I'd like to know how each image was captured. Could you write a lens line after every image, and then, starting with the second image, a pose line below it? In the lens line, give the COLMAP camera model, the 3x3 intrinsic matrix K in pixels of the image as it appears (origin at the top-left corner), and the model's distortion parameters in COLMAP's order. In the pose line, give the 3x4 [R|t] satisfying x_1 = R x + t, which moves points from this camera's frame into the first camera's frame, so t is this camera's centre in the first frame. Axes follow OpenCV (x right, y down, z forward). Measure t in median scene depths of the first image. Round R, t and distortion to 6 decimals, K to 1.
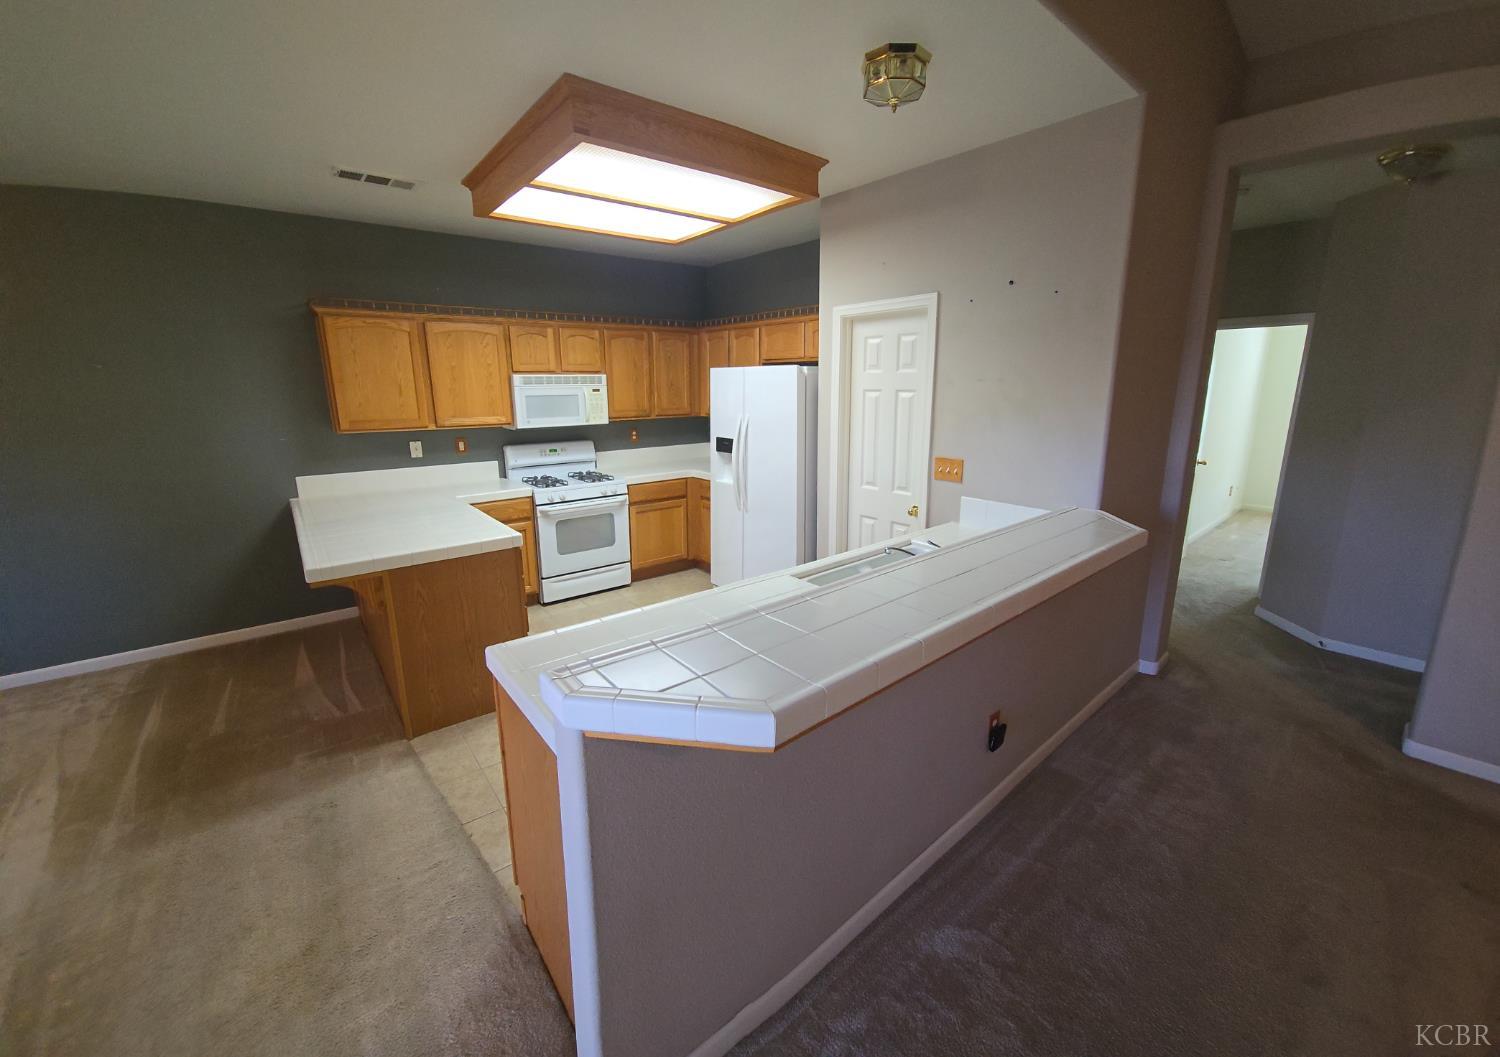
lens RADIAL K [[601.1, 0, 735.0], [0, 601.1, 524.7], [0, 0, 1]] dist [-0.011300, -0.000104]
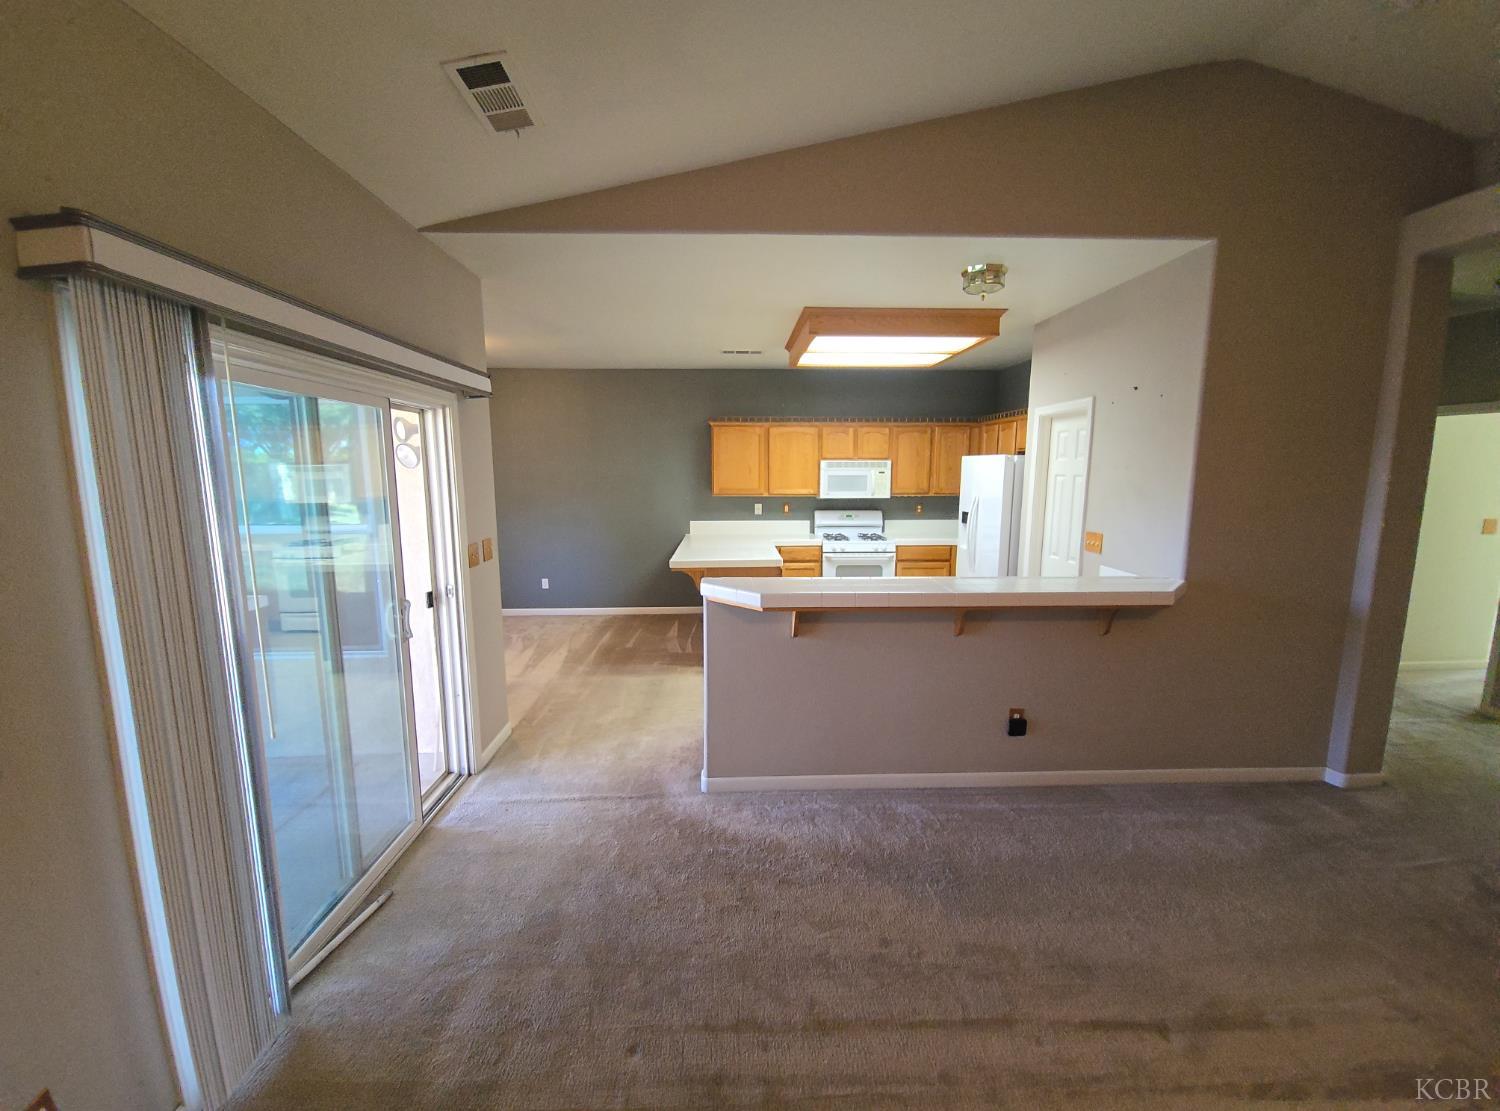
lens RADIAL K [[647.8, 0, 737.6], [0, 647.8, 545.5], [0, 0, 1]] dist [0.000428, -0.000056]
pose [[0.800474, 0.079667, -0.594049, 0.402457], [-0.144206, 0.987612, -0.061868, 0.073937], [0.581761, 0.135189, 0.802046, -0.327545]]
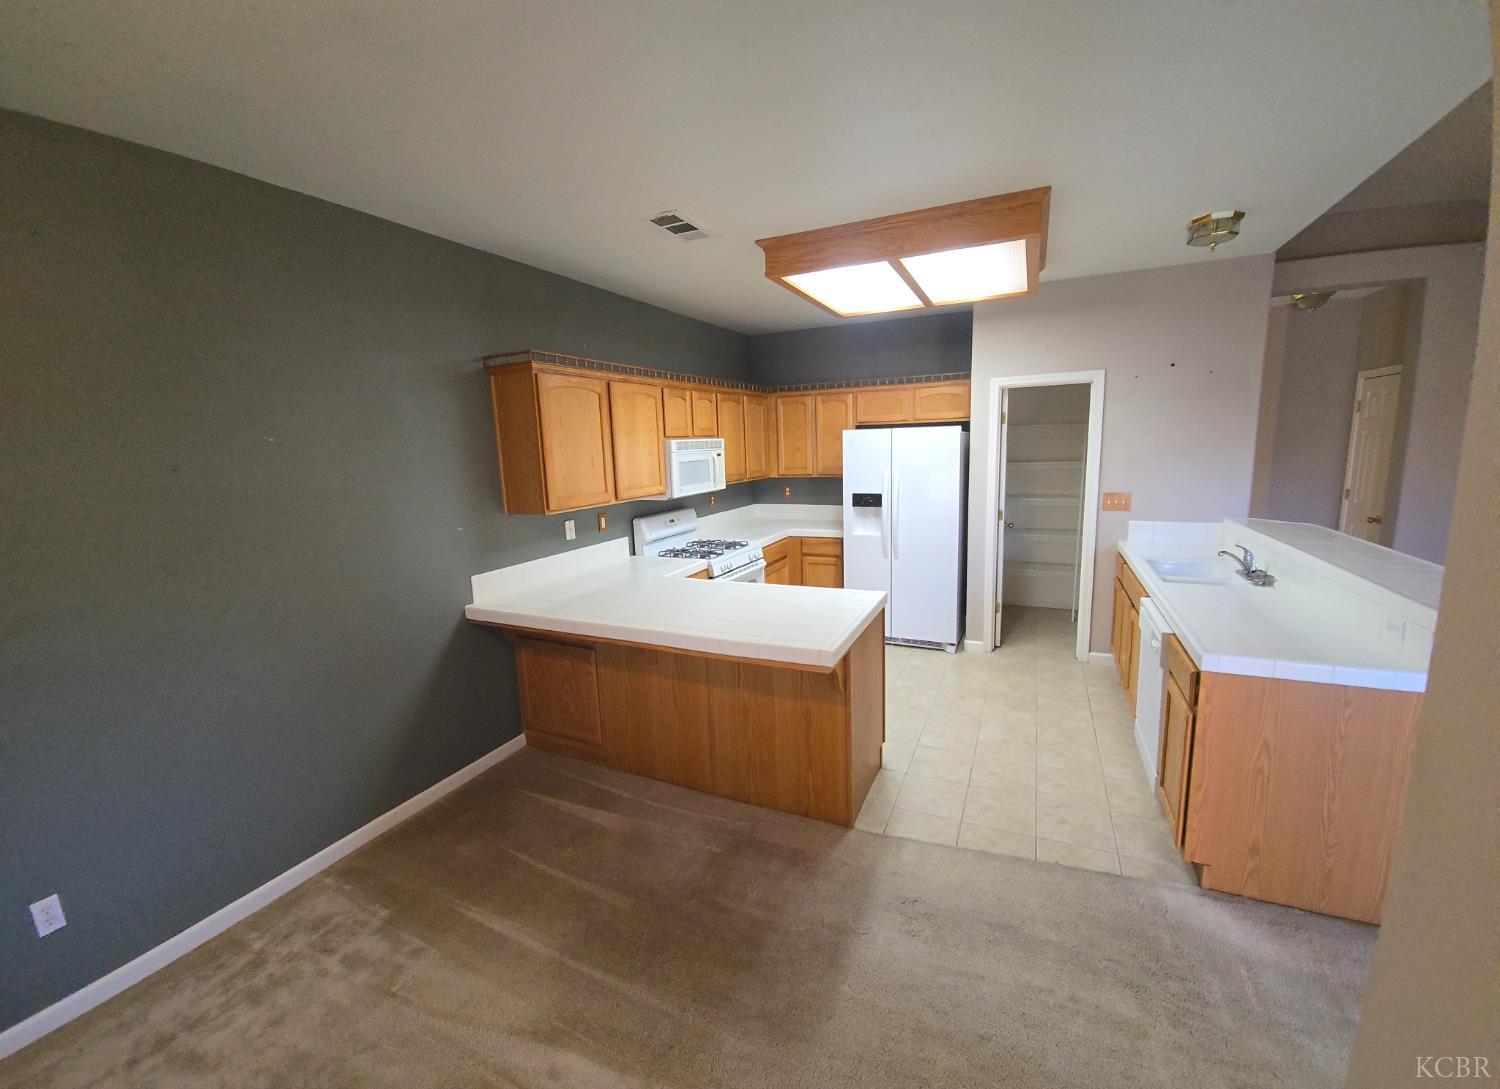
lens RADIAL K [[607.3, 0, 750.0], [0, 607.3, 544.5], [0, 0, 1]] dist [-0.028306, -0.000116]
pose [[0.887223, -0.100168, 0.450336, -0.691161], [0.133869, 0.990043, -0.043525, -0.034473], [-0.441492, 0.098902, 0.891798, 0.131813]]
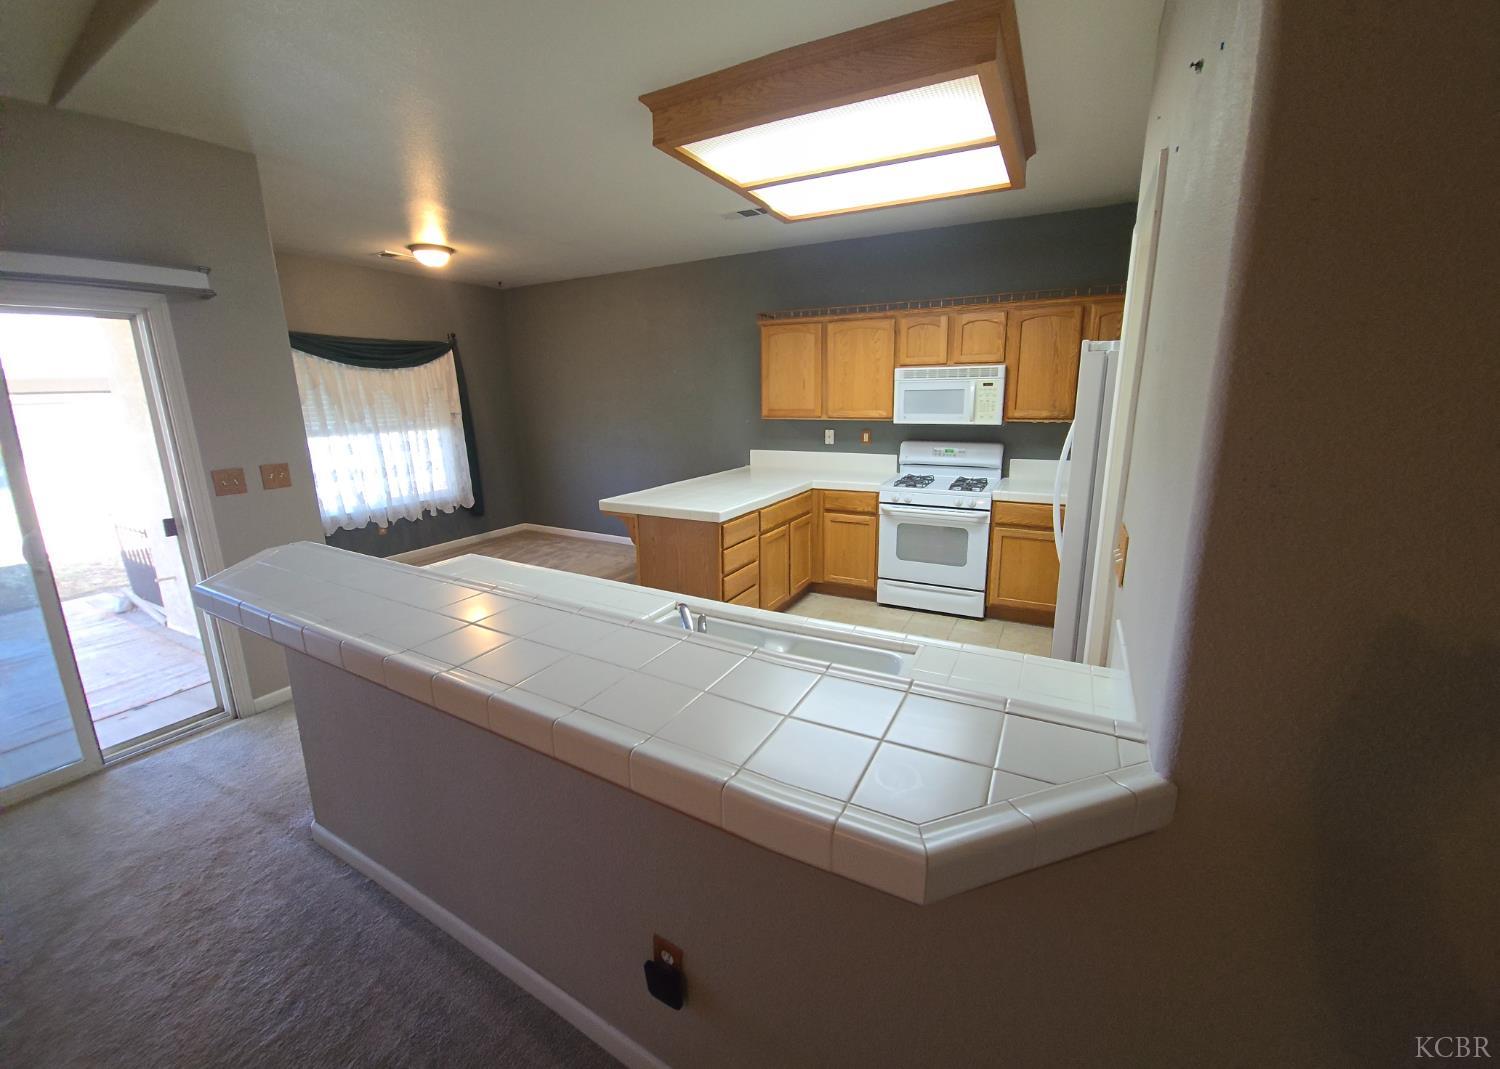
lens RADIAL K [[606.3, 0, 750.0], [0, 606.3, 534.5], [0, 0, 1]] dist [-0.008850, 0.000051]
pose [[0.405925, 0.213760, -0.888556, 0.470305], [-0.199204, 0.969579, 0.142248, -0.078896], [0.891932, 0.119262, 0.436158, 0.381884]]
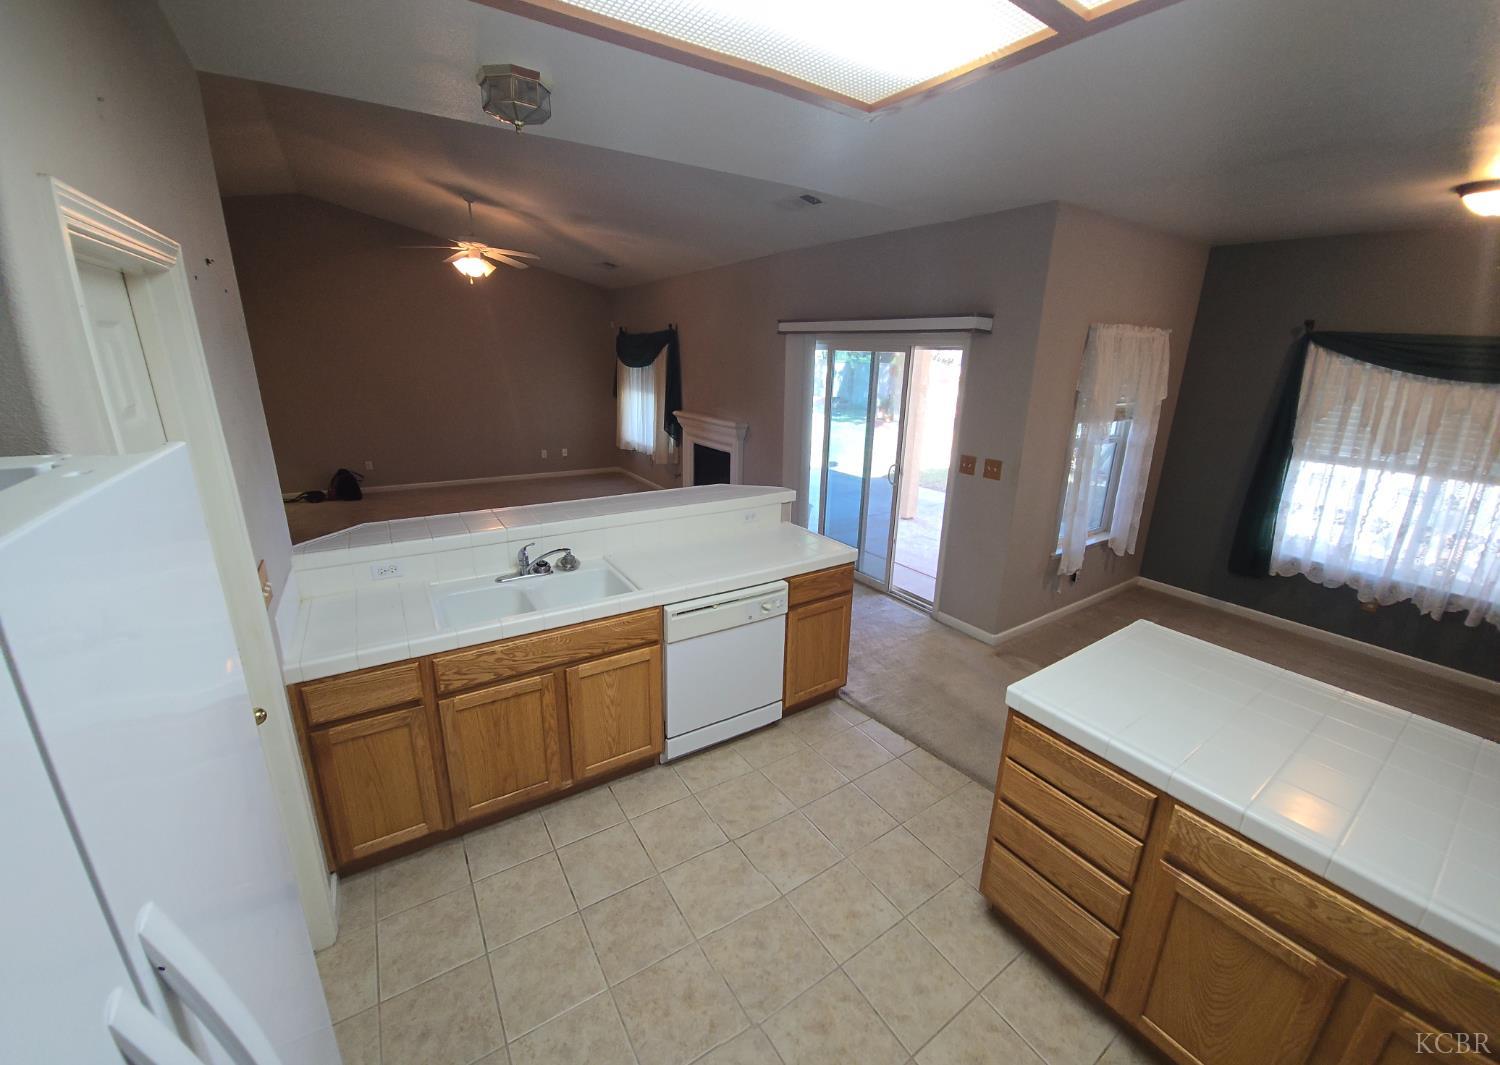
lens RADIAL K [[583.2, 0, 728.1], [0, 583.2, 520.1], [0, 0, 1]] dist [-0.009477, -0.000080]
pose [[-0.994123, -0.033026, 0.103096, -0.089533], [0.022038, 0.870644, 0.491419, -0.304675], [-0.105989, 0.490803, -0.864800, 1.016266]]
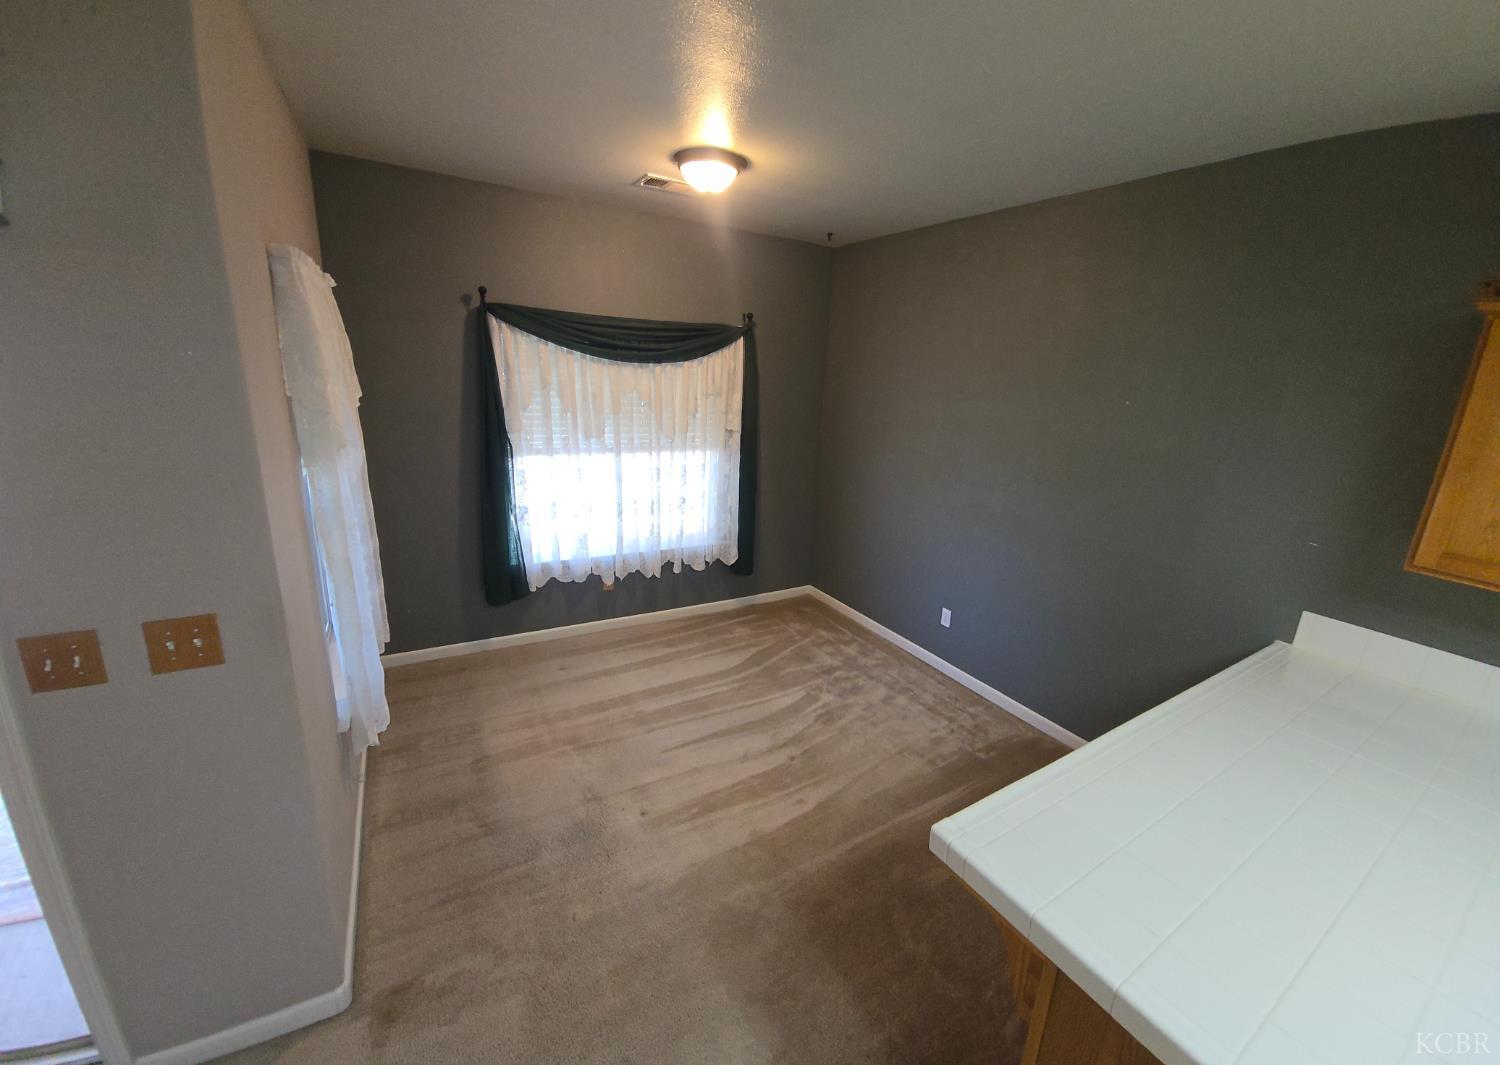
lens RADIAL K [[586.2, 0, 743.6], [0, 586.2, 505.7], [0, 0, 1]] dist [-0.012259, -0.000143]
pose [[-0.135677, 0.243013, -0.960488, -0.163091], [-0.275507, 0.921961, 0.272183, -0.158147], [0.951676, 0.301550, -0.058137, 0.453940]]
